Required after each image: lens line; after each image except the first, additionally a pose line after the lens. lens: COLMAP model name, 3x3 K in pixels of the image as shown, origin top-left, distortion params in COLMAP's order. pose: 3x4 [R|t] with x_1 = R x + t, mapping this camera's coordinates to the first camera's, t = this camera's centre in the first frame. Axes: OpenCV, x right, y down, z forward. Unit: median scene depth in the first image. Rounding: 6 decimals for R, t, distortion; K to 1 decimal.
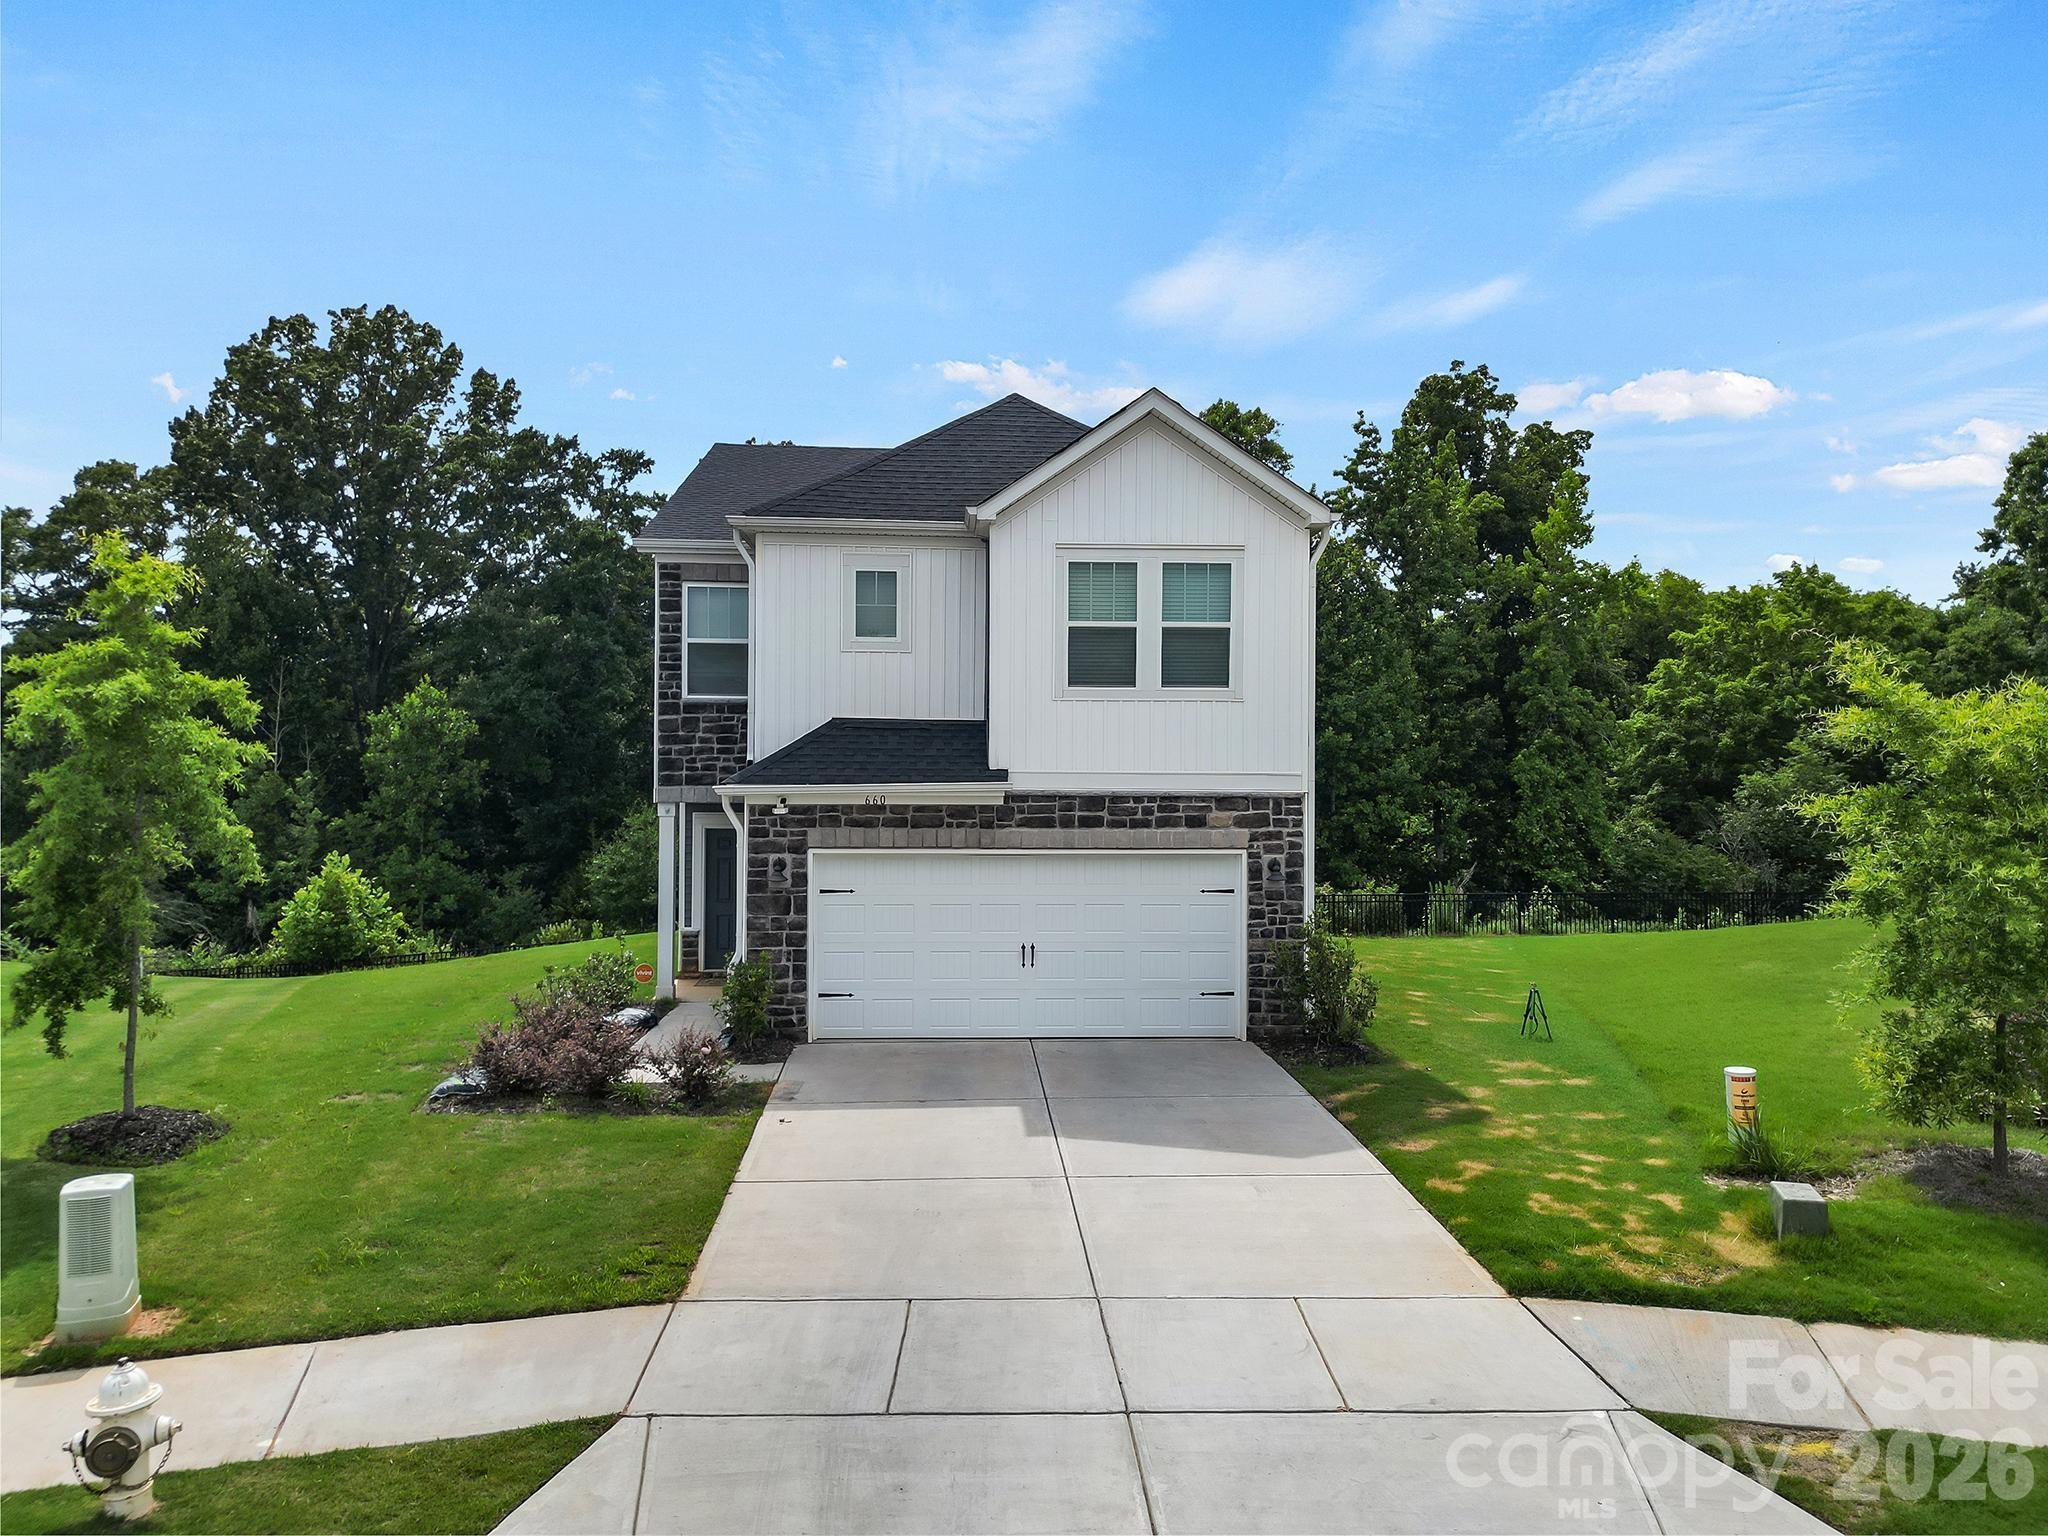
lens RADIAL K [[1430.8, 0, 1024.0], [0, 1430.8, 768.0], [0, 0, 1]] dist [0.081697, -0.078965]
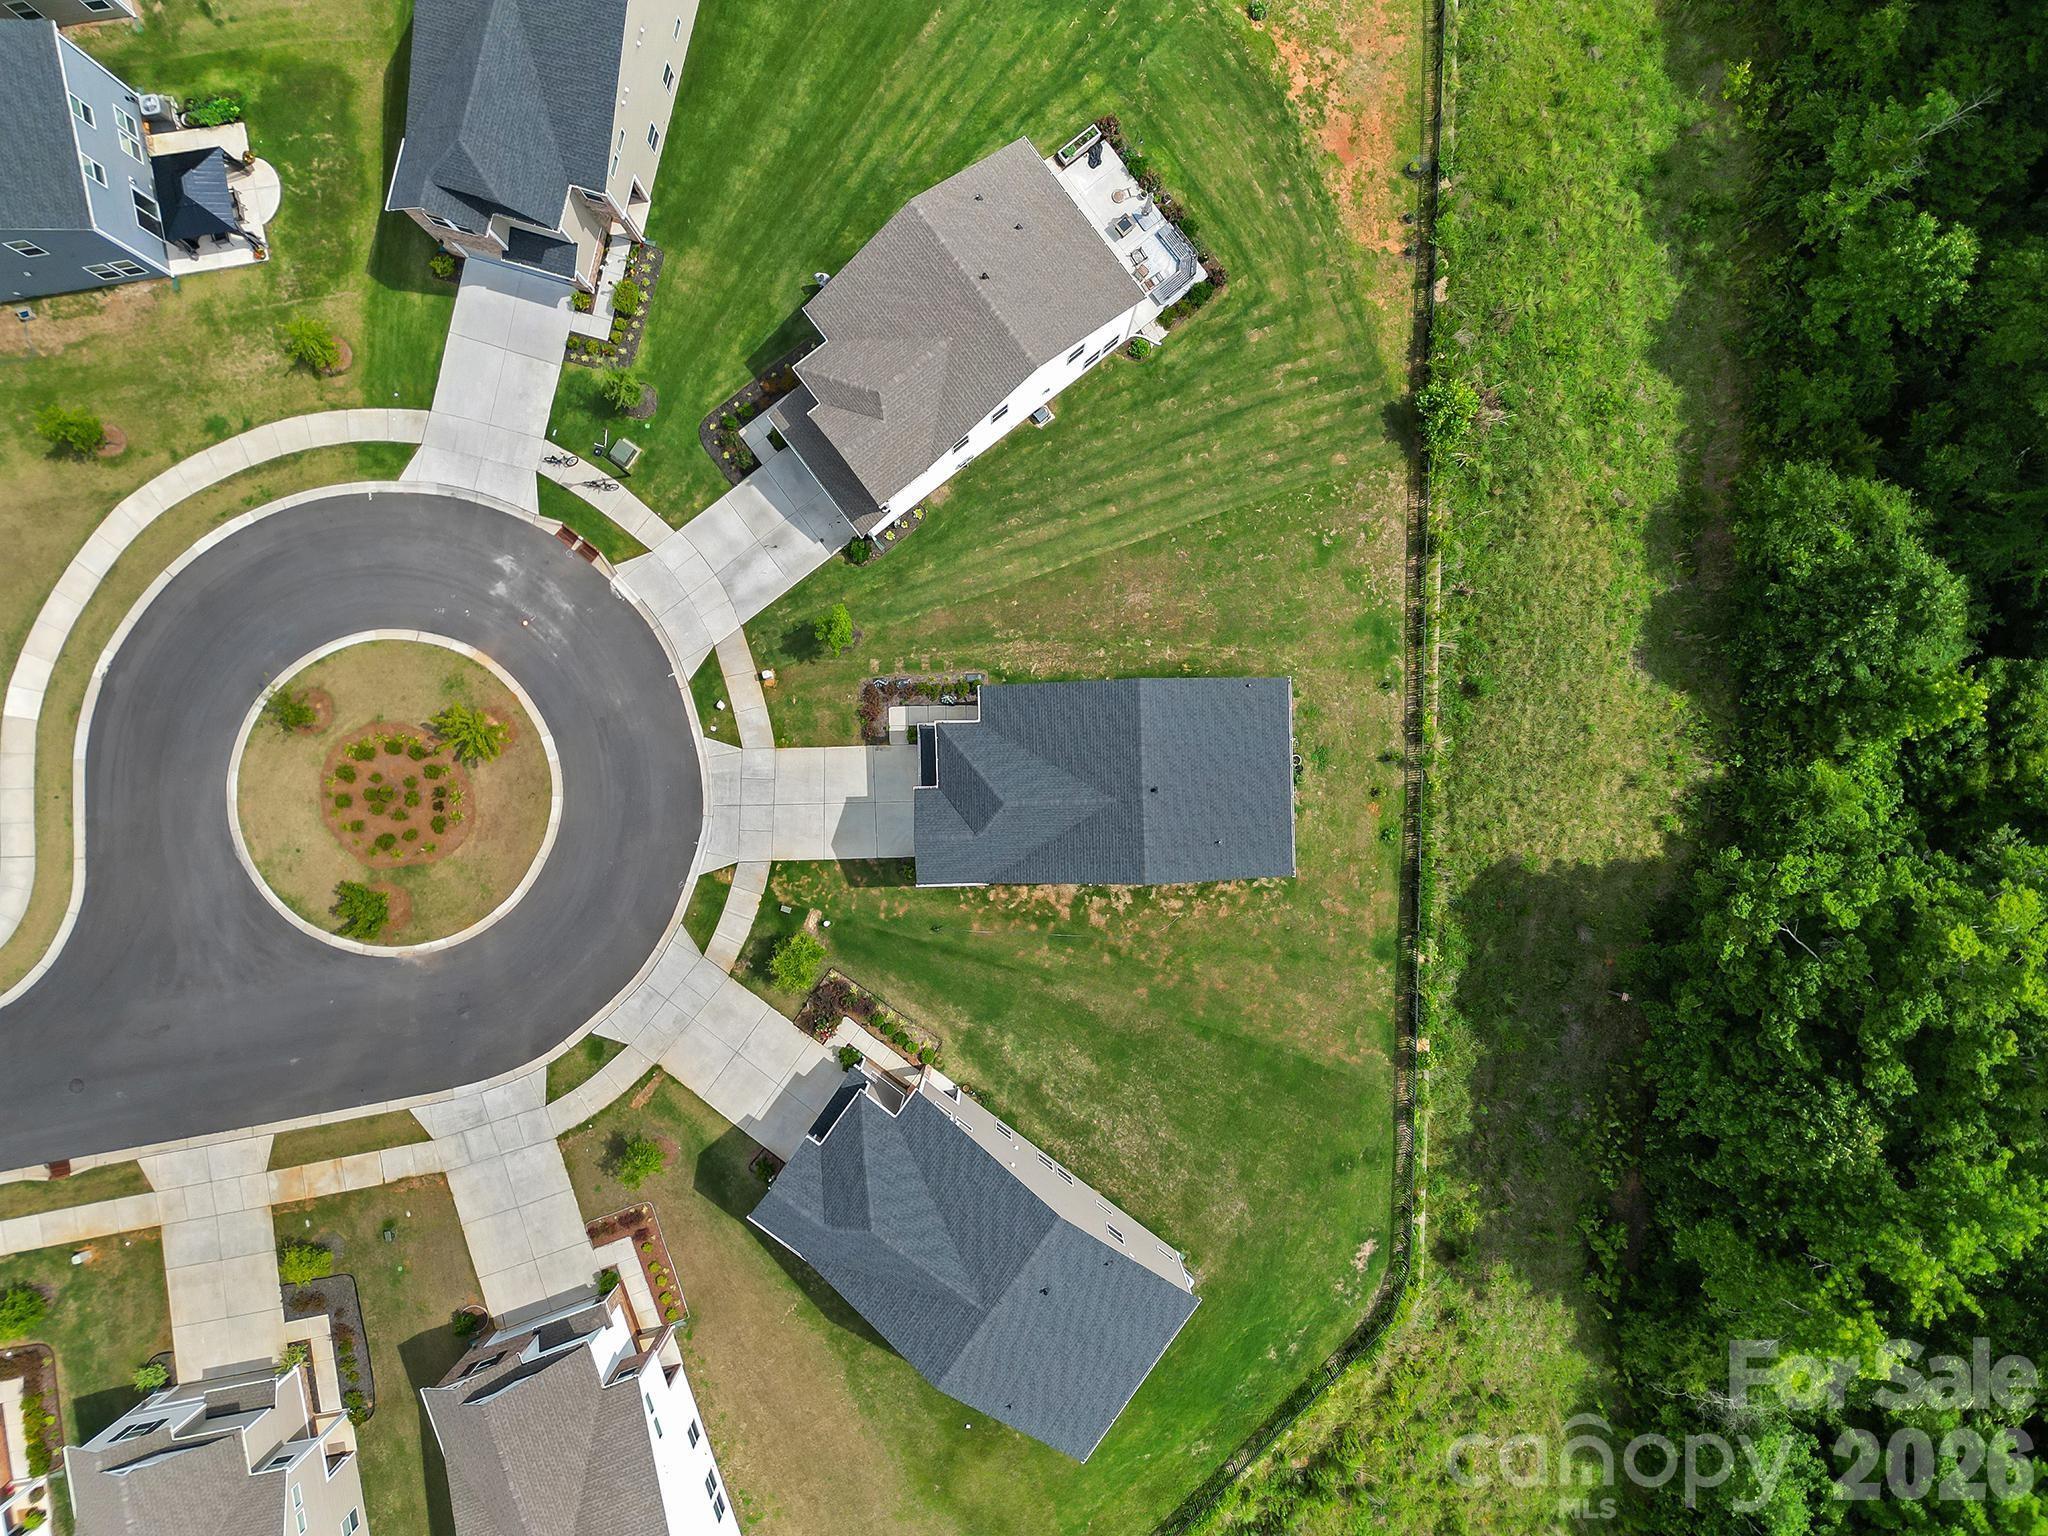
lens RADIAL K [[1430.8, 0, 1024.0], [0, 1430.8, 768.0], [0, 0, 1]] dist [0.081697, -0.078965]
pose [[-0.031211, 0.999495, 0.005901, -0.121239], [-0.015614, -0.006391, 0.999858, -3.801770], [0.999391, 0.031115, 0.015806, 1.175345]]
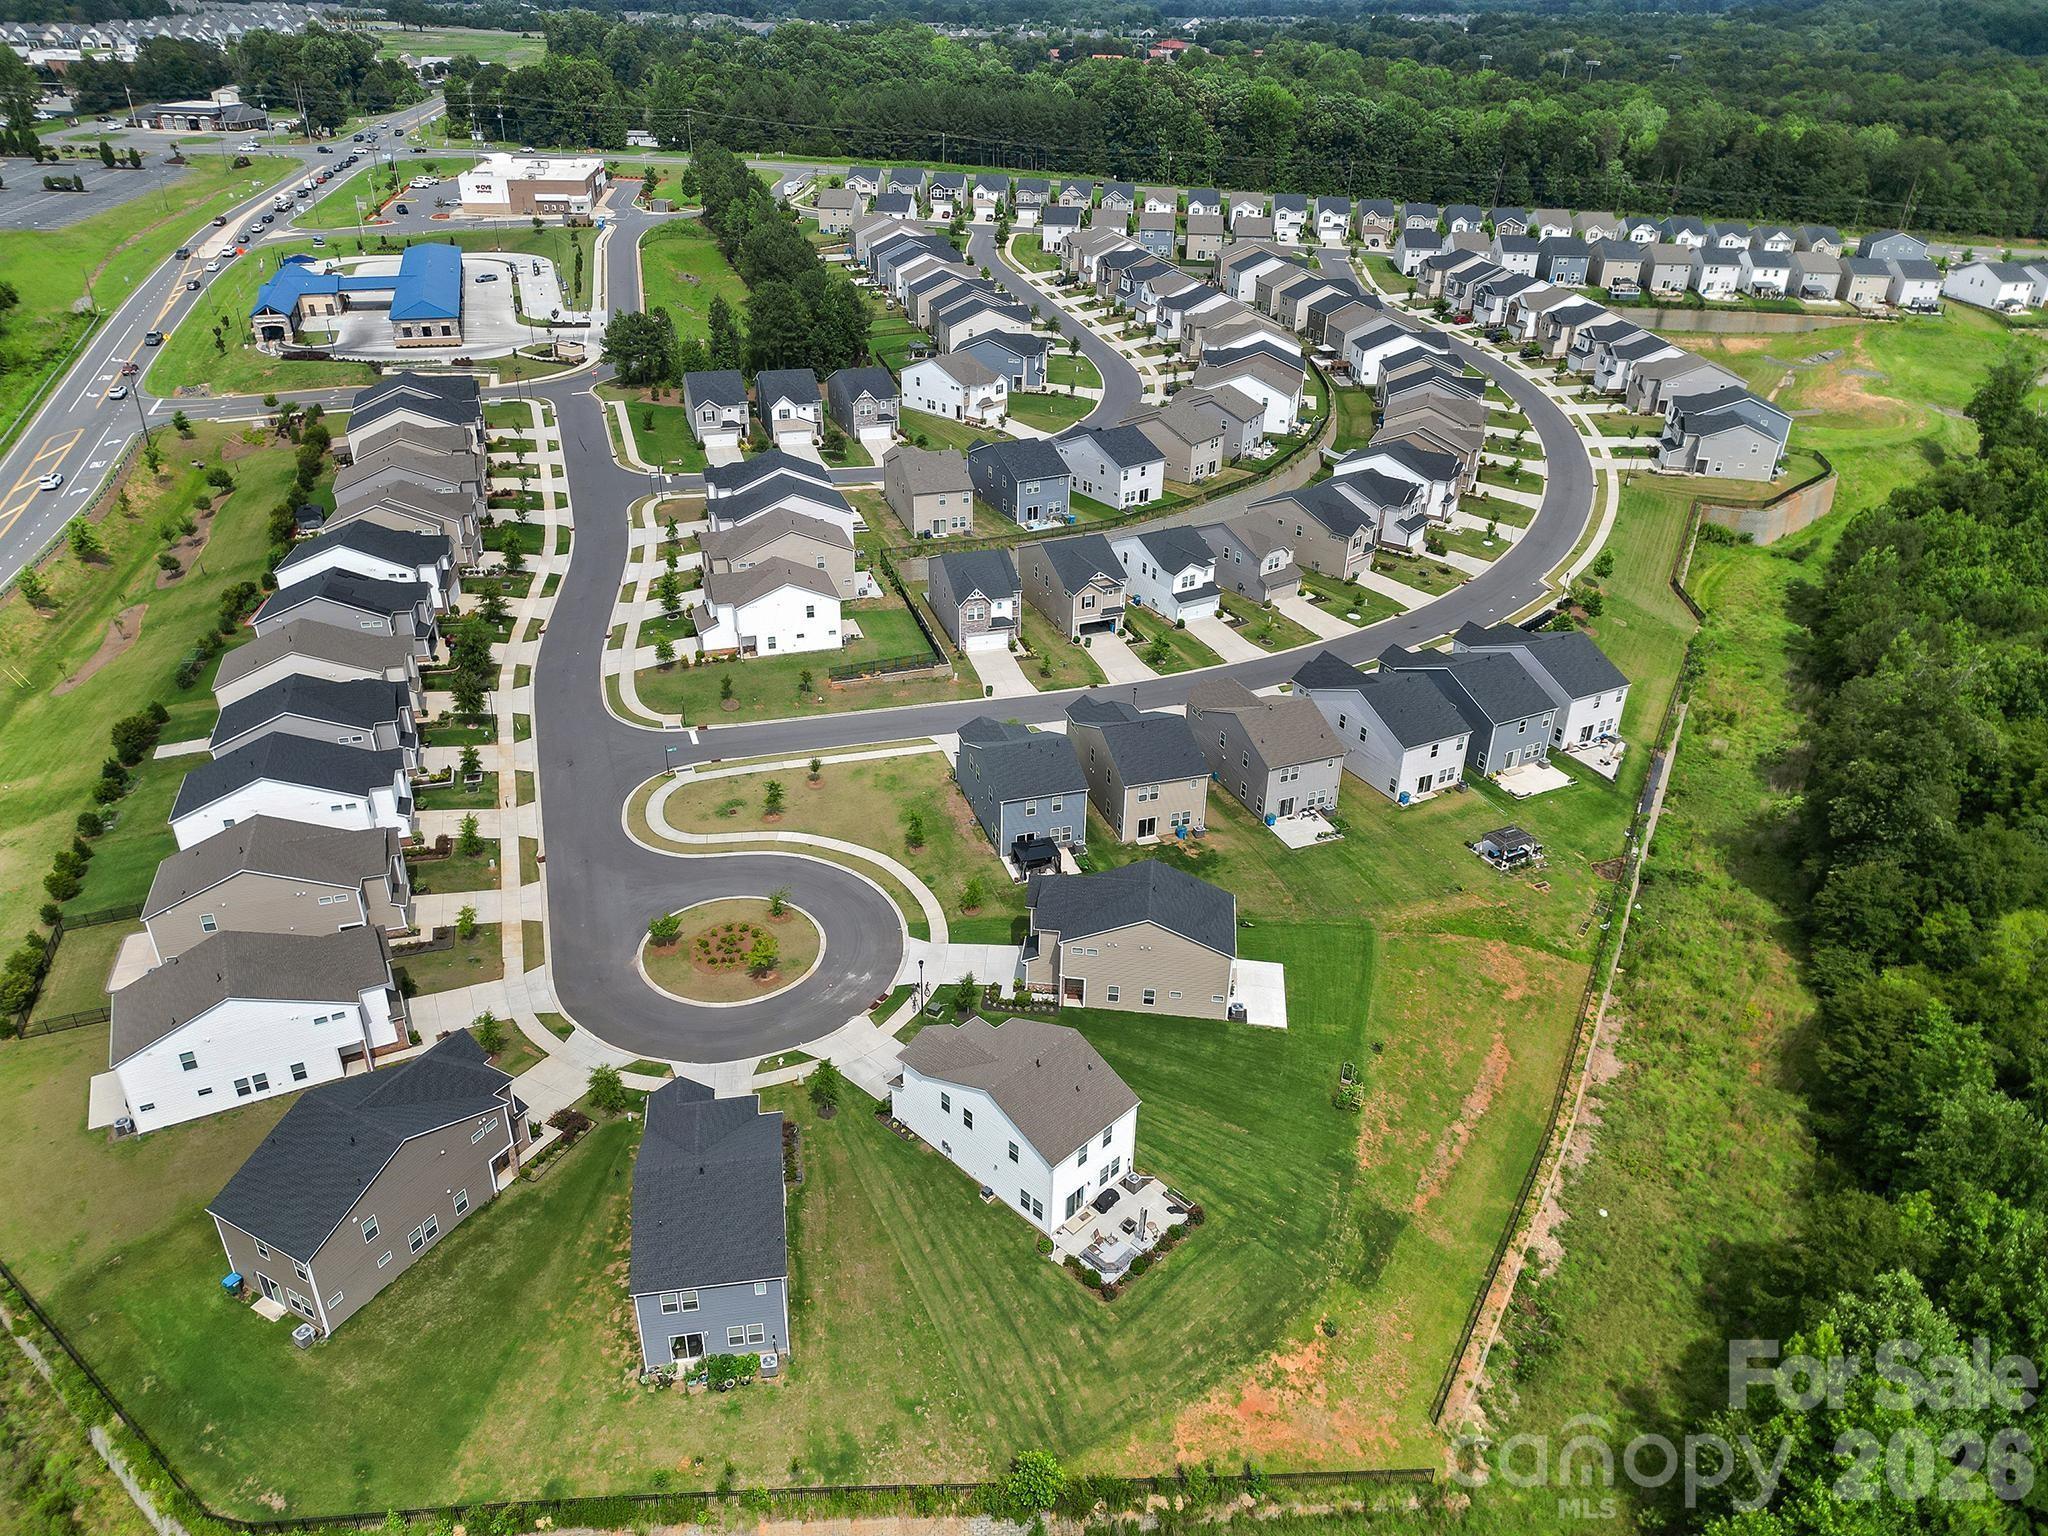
lens RADIAL K [[1430.8, 0, 1024.0], [0, 1430.8, 768.0], [0, 0, 1]] dist [0.081697, -0.078965]
pose [[-0.994134, 0.042483, -0.099458, -0.726844], [-0.011922, 0.870966, 0.491199, -4.010753], [0.107492, 0.489503, -0.865351, 5.286416]]
